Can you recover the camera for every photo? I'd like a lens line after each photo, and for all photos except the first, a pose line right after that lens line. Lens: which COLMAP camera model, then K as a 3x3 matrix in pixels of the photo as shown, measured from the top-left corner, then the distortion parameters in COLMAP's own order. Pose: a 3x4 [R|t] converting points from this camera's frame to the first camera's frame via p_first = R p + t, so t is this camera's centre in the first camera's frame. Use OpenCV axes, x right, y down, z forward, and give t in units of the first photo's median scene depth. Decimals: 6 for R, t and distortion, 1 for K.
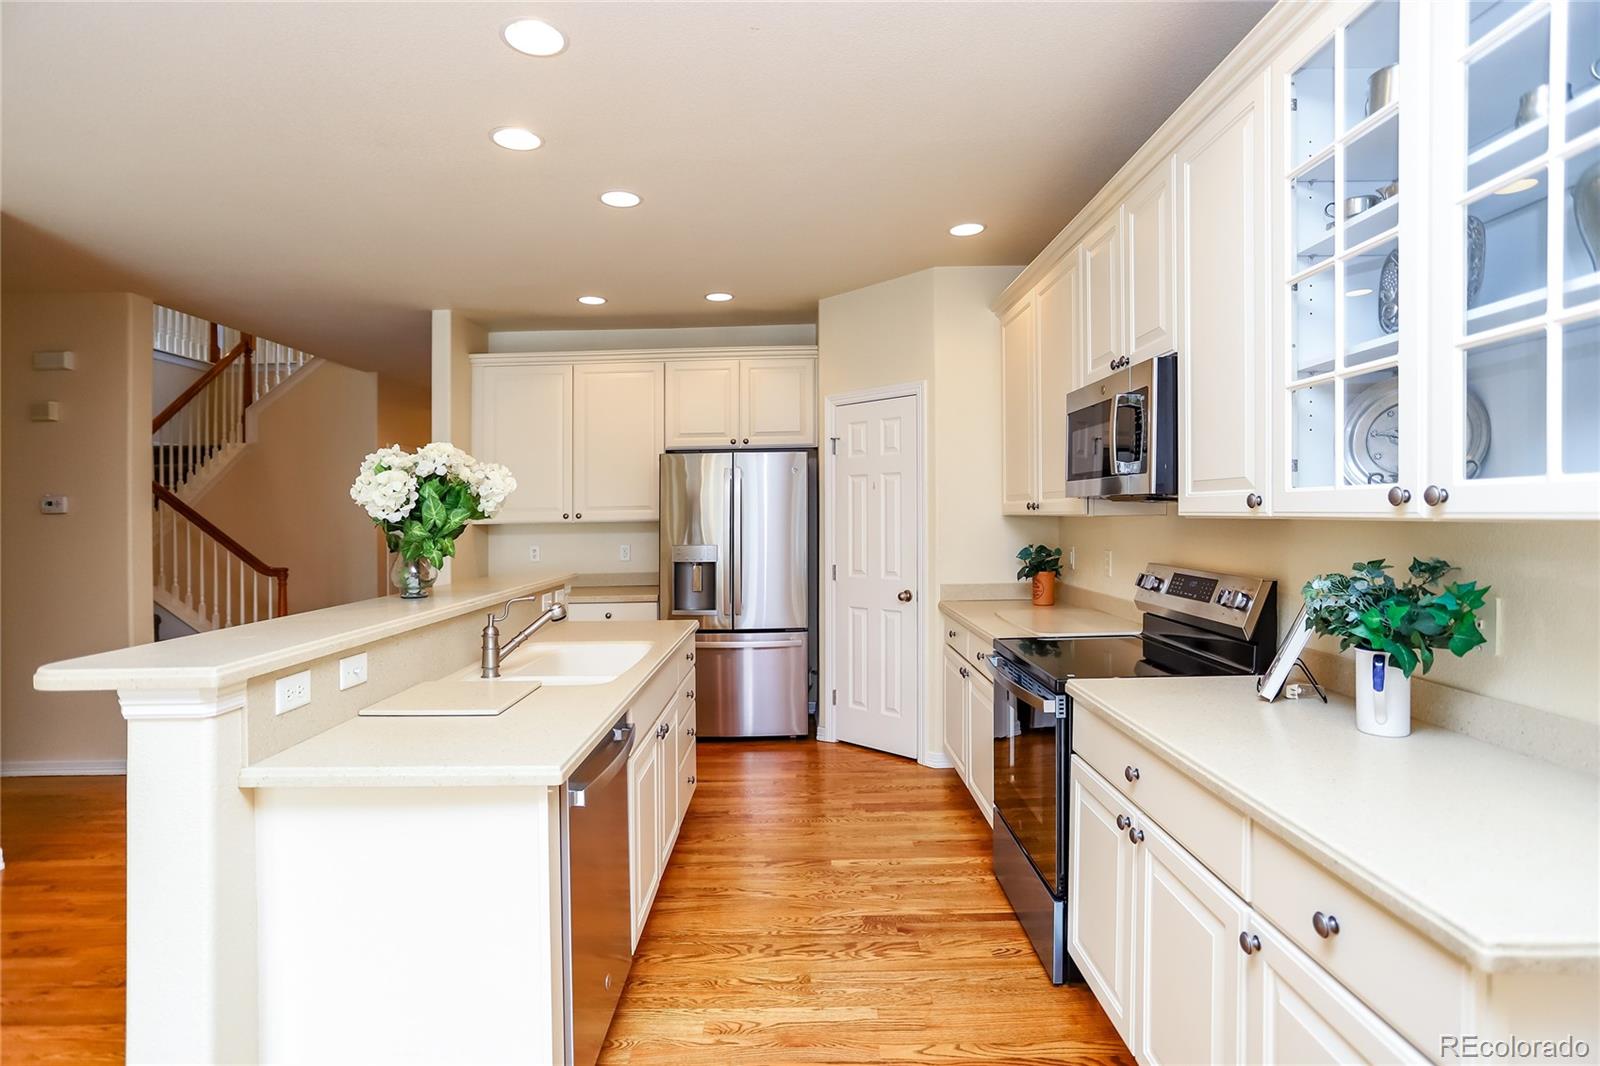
lens RADIAL K [[795.3, 0, 780.4], [0, 795.3, 531.0], [0, 0, 1]] dist [-0.051004, 0.023484]
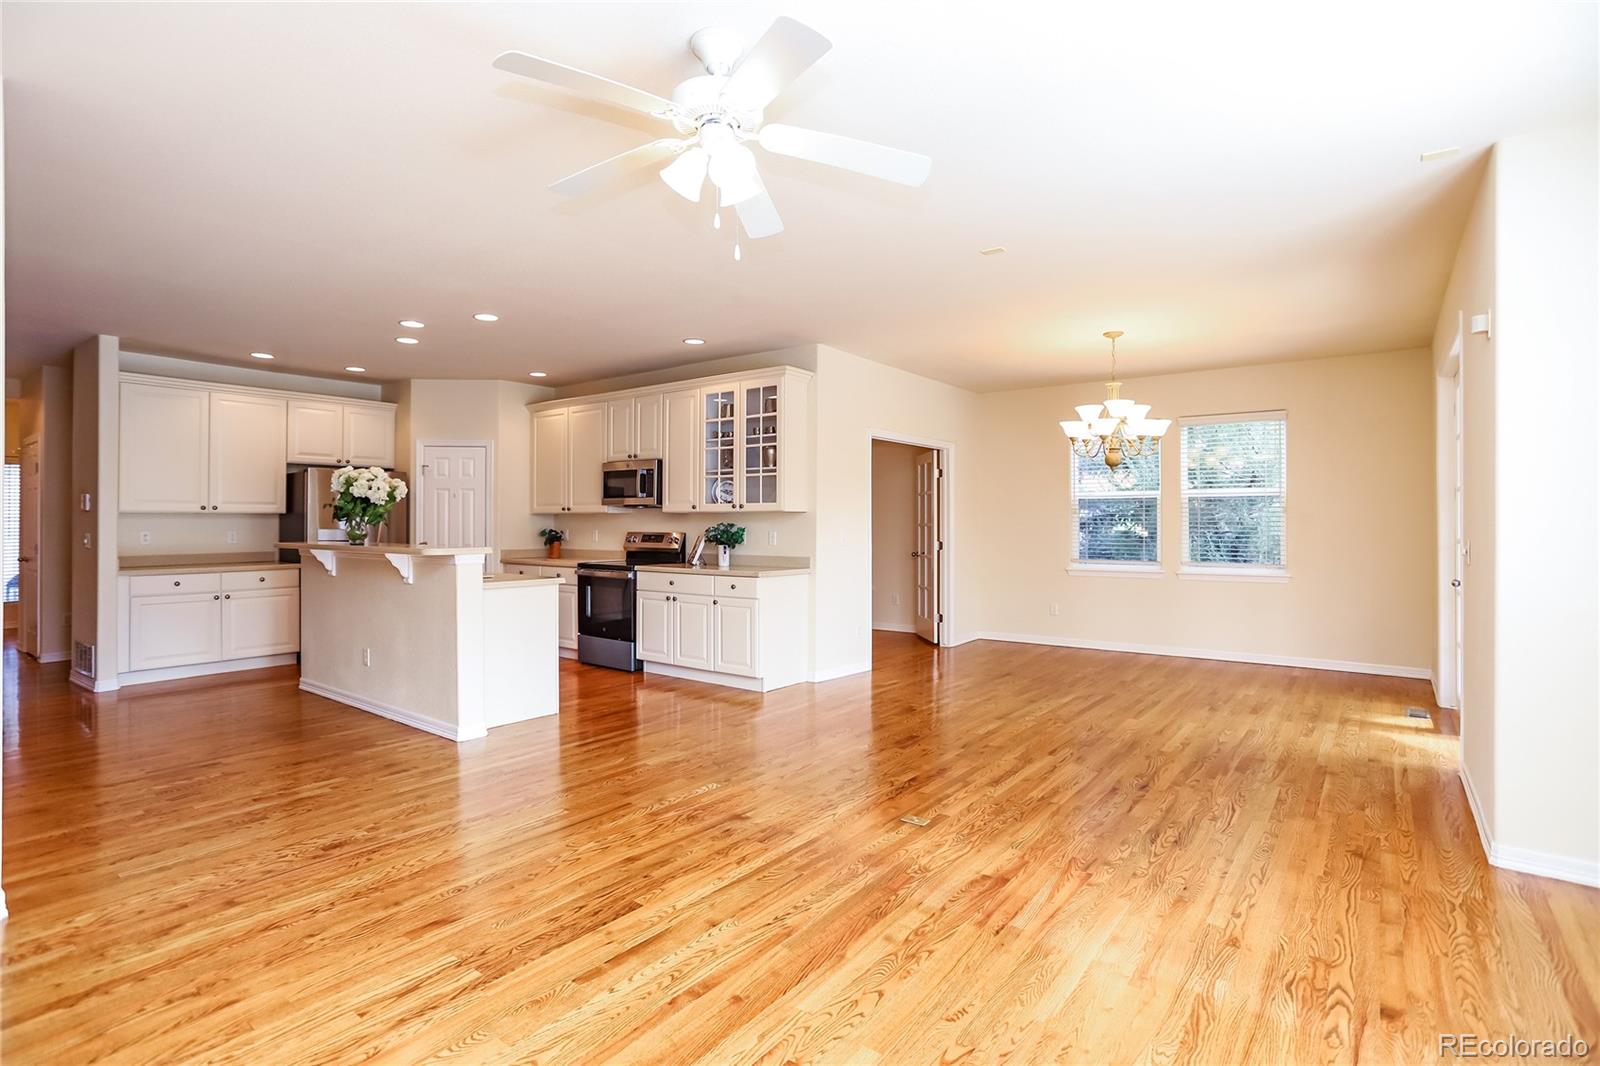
lens RADIAL K [[795.3, 0, 794.1], [0, 795.3, 522.4], [0, 0, 1]] dist [-0.051004, 0.023484]
pose [[0.593315, 0.019651, 0.804731, -0.876244], [0.006682, 0.999547, -0.029335, 0.060516], [-0.804943, 0.022782, 0.592915, -0.652616]]
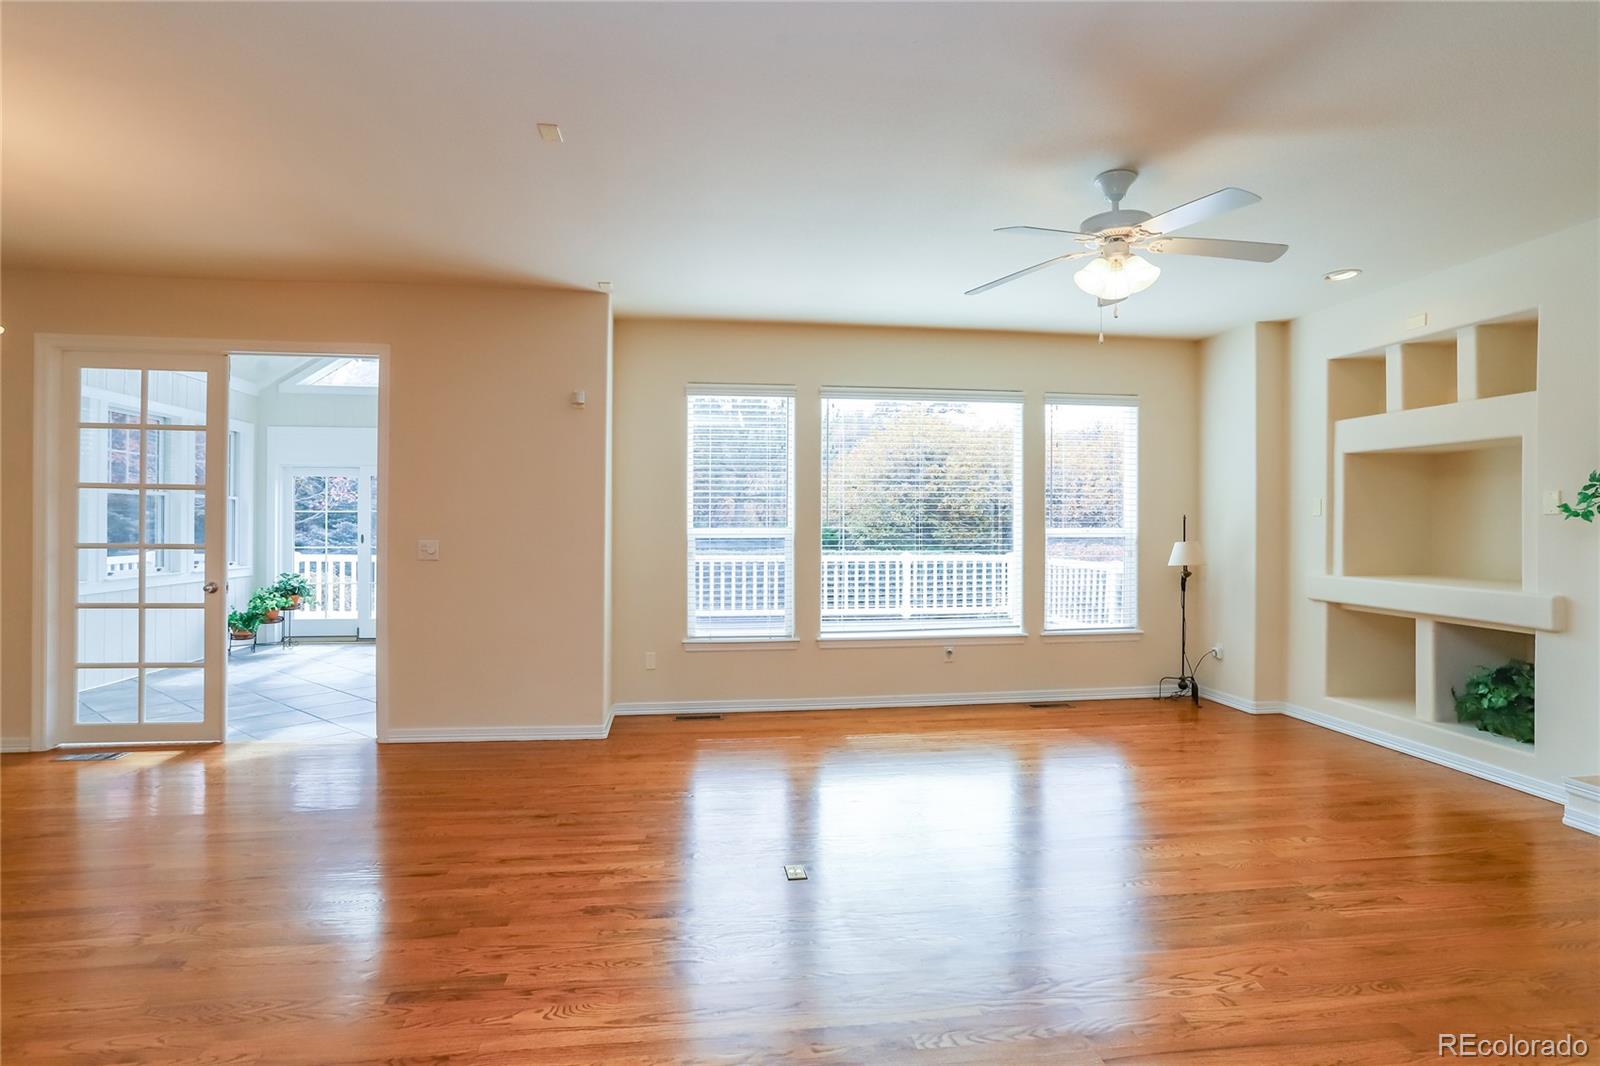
lens RADIAL K [[795.3, 0, 792.8], [0, 795.3, 522.2], [0, 0, 1]] dist [-0.051004, 0.023484]
pose [[-0.989633, 0.010168, -0.143261, -0.069038], [0.006183, 0.999582, 0.028230, 0.012880], [0.143488, 0.027052, -0.989282, 0.385017]]
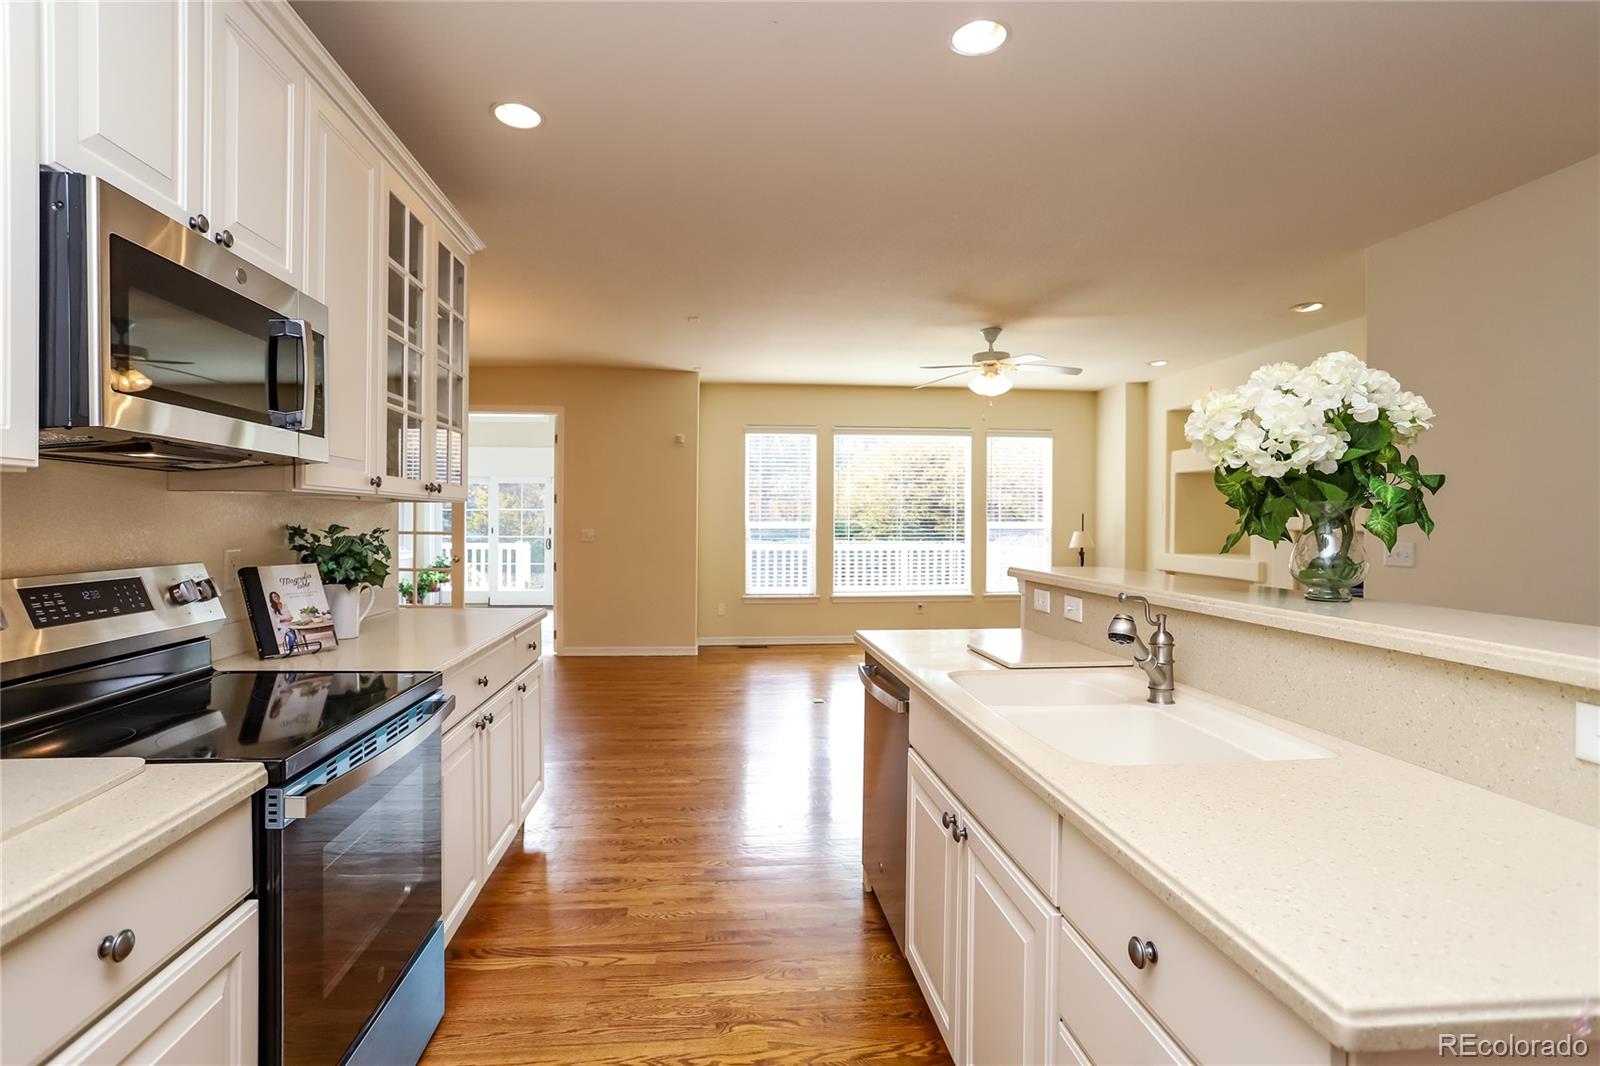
lens RADIAL K [[795.3, 0, 792.9], [0, 795.3, 523.1], [0, 0, 1]] dist [-0.051004, 0.023484]
pose [[-0.992688, 0.011032, -0.120202, 0.030203], [0.006954, 0.999388, 0.034292, -0.004882], [0.120507, 0.033206, -0.992157, 1.009477]]
